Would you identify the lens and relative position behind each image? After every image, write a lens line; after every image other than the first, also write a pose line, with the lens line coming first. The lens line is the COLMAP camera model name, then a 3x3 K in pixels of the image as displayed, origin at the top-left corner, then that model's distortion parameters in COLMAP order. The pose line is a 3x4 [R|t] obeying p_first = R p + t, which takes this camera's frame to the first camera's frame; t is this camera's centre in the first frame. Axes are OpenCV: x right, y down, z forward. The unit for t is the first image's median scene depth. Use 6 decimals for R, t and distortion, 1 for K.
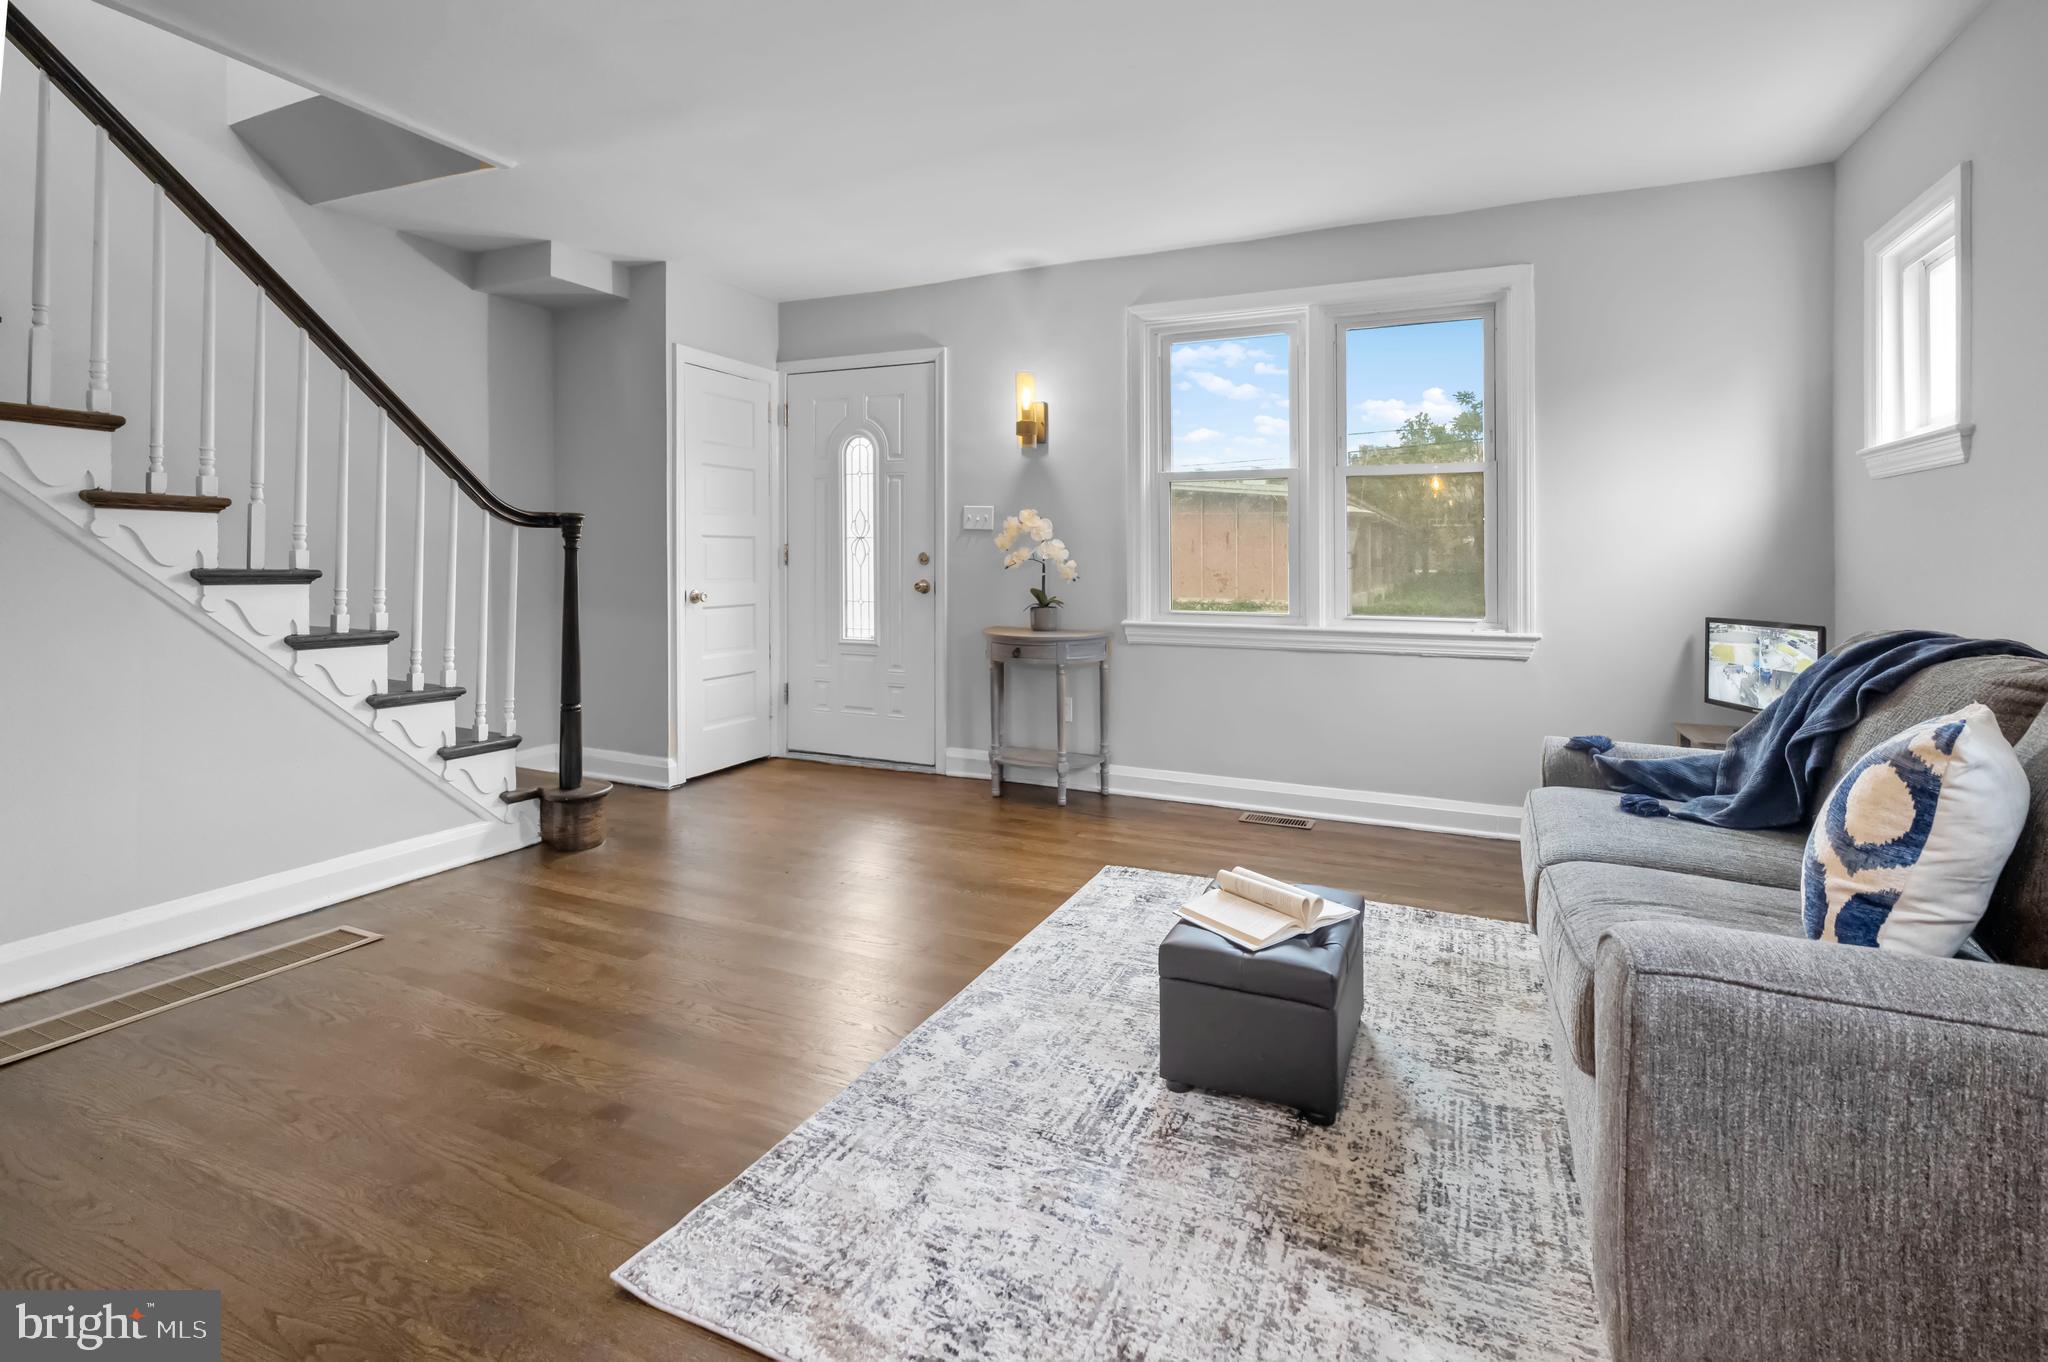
lens RADIAL K [[954.2, 0, 1058.3], [0, 954.2, 547.6], [0, 0, 1]] dist [0.002185, 0.000277]
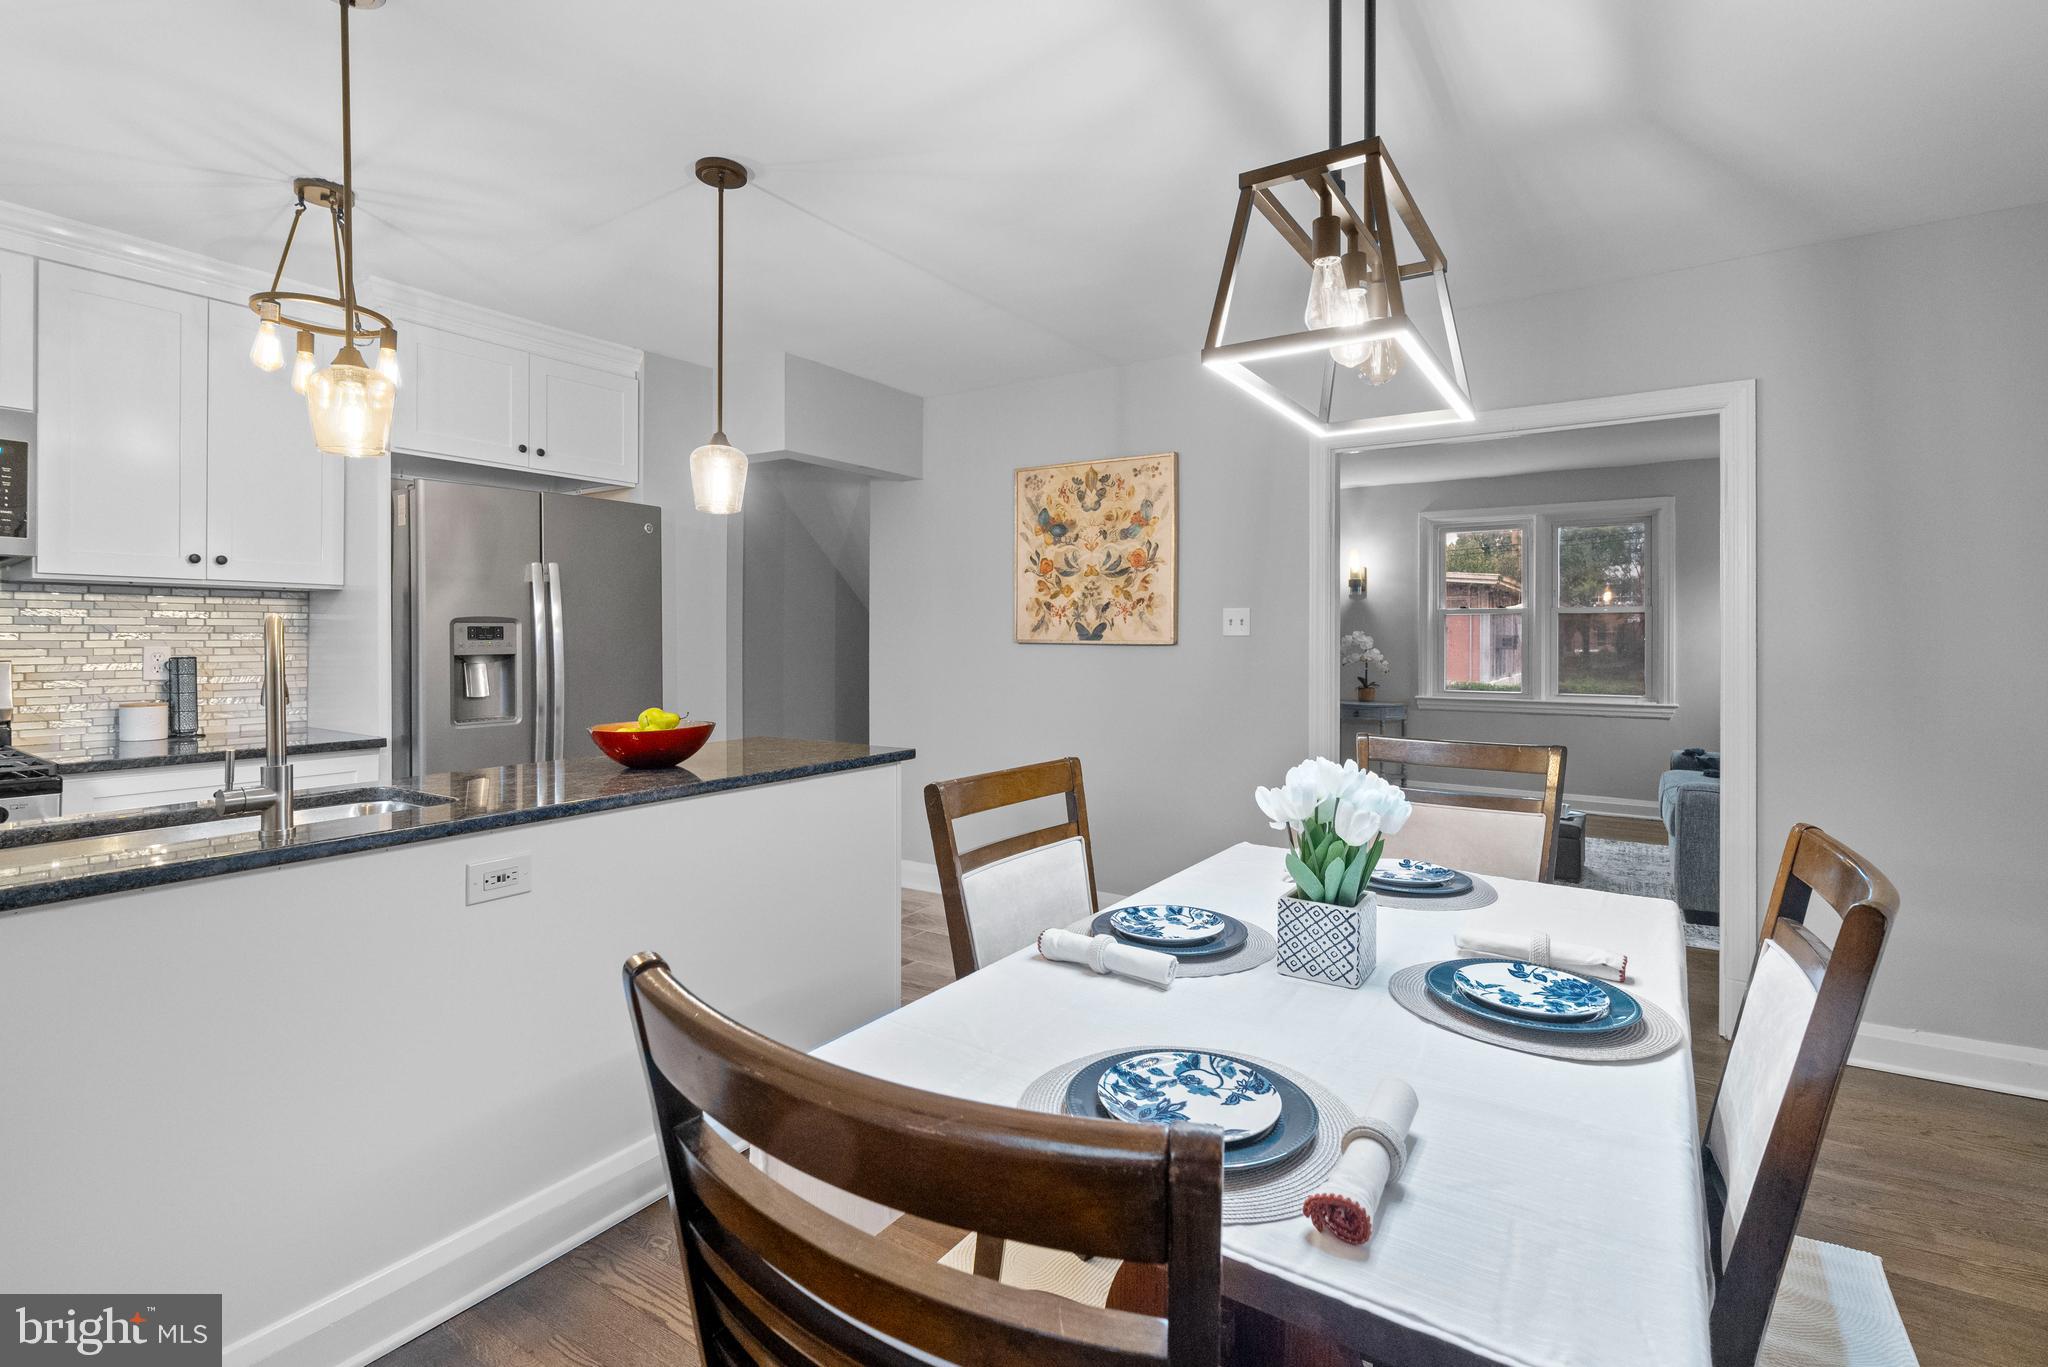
lens RADIAL K [[954.2, 0, 1035.9], [0, 954.2, 636.3], [0, 0, 1]] dist [0.002185, 0.000277]
pose [[0.987972, -0.000920, -0.154629, -0.344382], [0.002726, 0.999931, 0.011466, -0.052422], [0.154608, -0.011749, 0.987906, -0.805433]]
